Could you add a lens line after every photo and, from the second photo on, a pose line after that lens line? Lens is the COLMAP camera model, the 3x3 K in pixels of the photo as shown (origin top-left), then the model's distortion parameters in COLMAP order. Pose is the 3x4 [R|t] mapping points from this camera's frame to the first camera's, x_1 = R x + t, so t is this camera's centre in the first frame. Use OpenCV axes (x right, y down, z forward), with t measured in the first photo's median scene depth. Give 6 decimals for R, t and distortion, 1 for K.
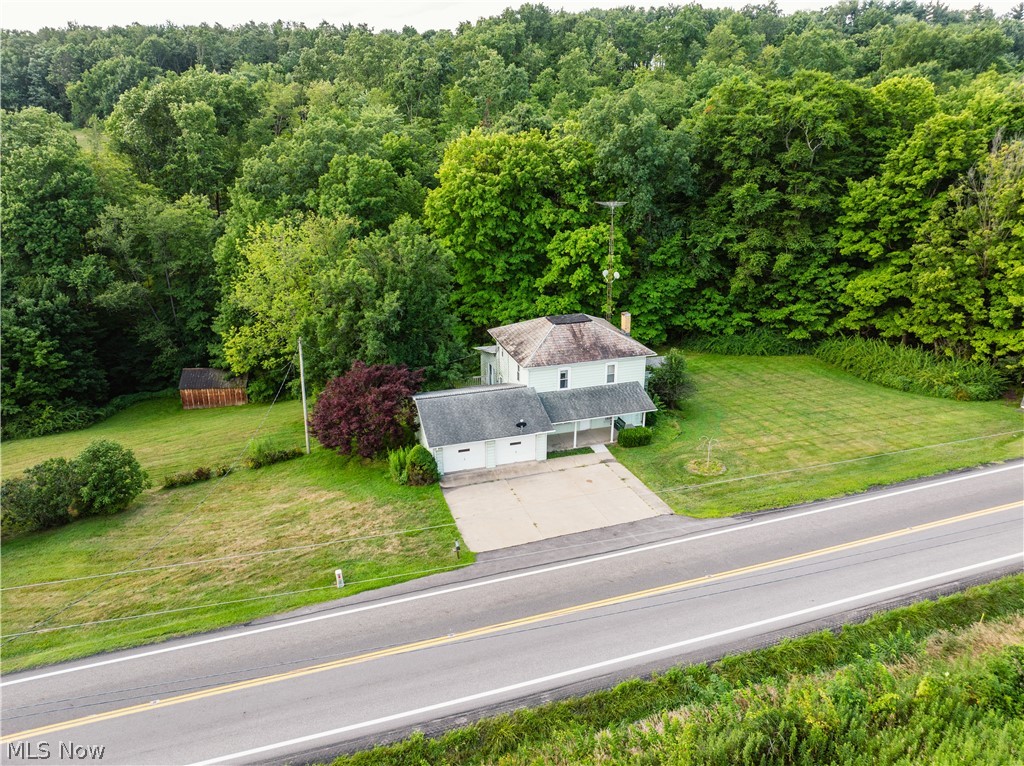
lens RADIAL K [[722.9, 0, 509.5], [0, 722.9, 384.1], [0, 0, 1]] dist [-0.044642, 0.004623]
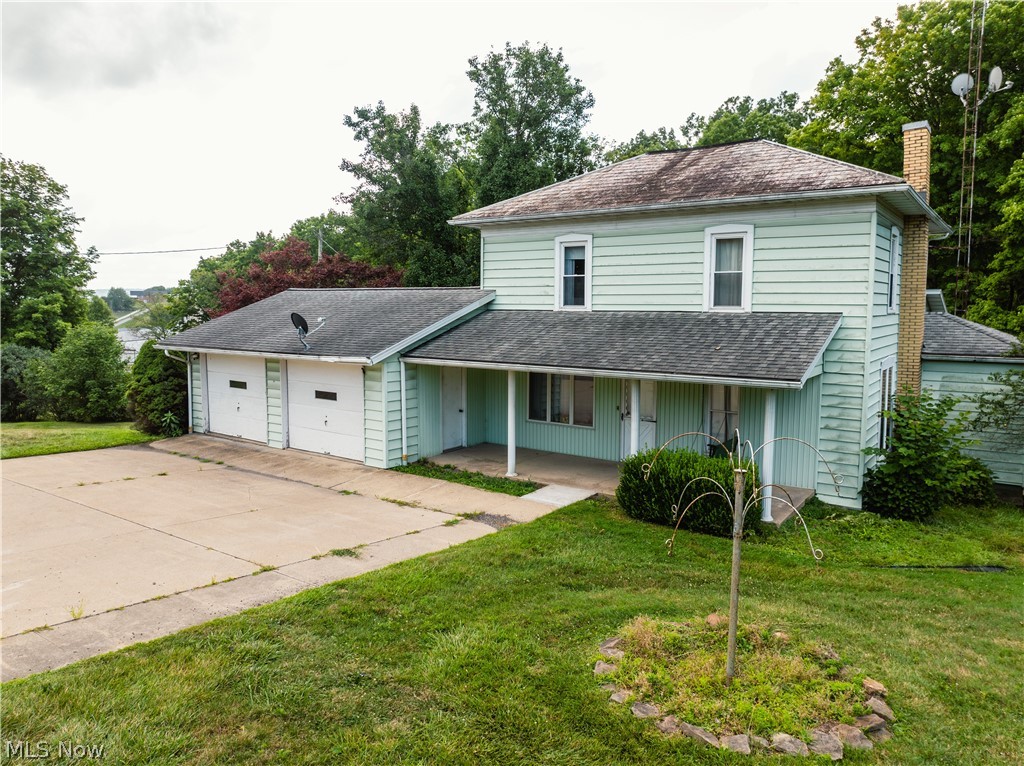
lens RADIAL K [[722.9, 0, 509.5], [0, 722.9, 384.1], [0, 0, 1]] dist [-0.044642, 0.004623]
pose [[0.604685, 0.096592, -0.790586, 0.263775], [-0.295106, 0.949140, -0.109750, 0.069080], [0.739776, 0.299671, 0.602436, 0.662319]]
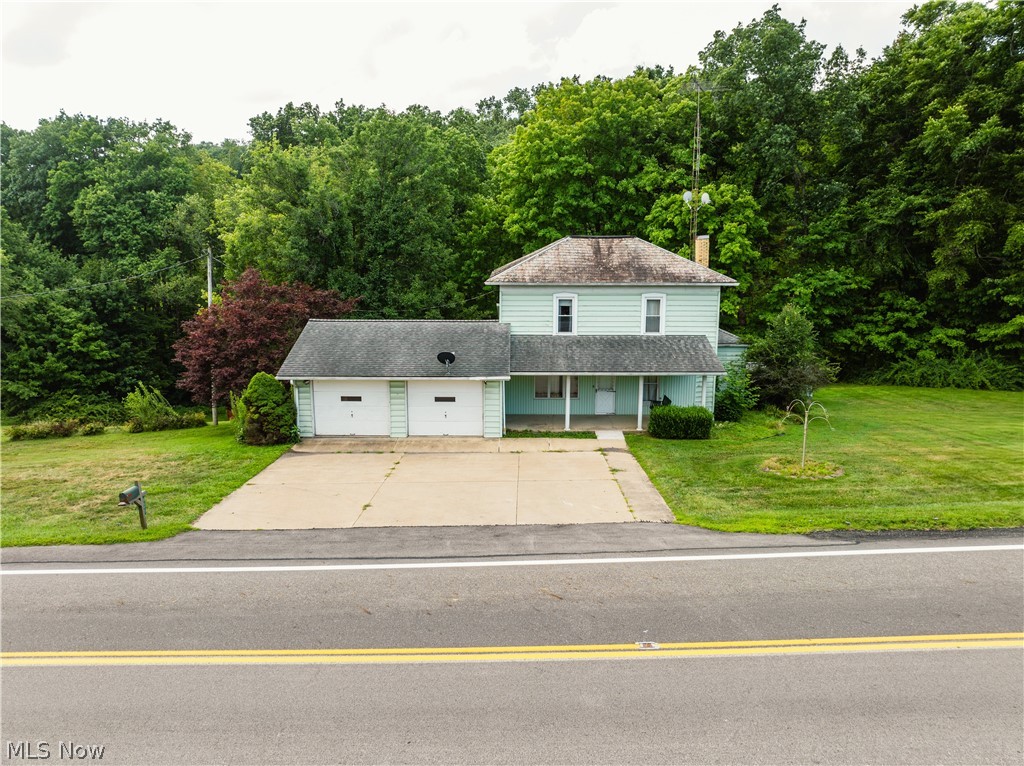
lens RADIAL K [[717.2, 0, 511.9], [0, 717.2, 398.8], [0, 0, 1]] dist [-0.041053, 0.003076]
pose [[0.955072, 0.070222, -0.287933, 0.169833], [-0.113325, 0.984225, -0.135865, 0.117855], [0.273850, 0.162391, 0.947964, 0.375964]]
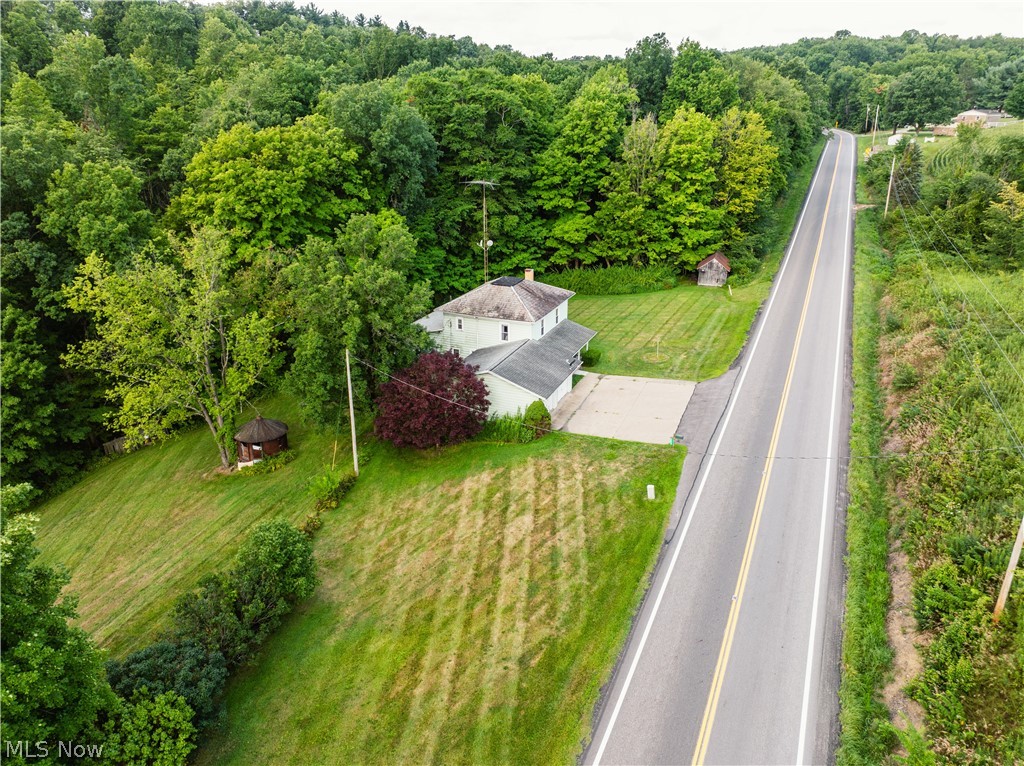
lens RADIAL K [[722.9, 0, 509.5], [0, 722.9, 384.1], [0, 0, 1]] dist [-0.044642, 0.004623]
pose [[0.634551, -0.277130, 0.721487, -0.637751], [0.281070, 0.952331, 0.118598, -0.052620], [-0.719961, 0.127532, 0.682196, 0.186568]]
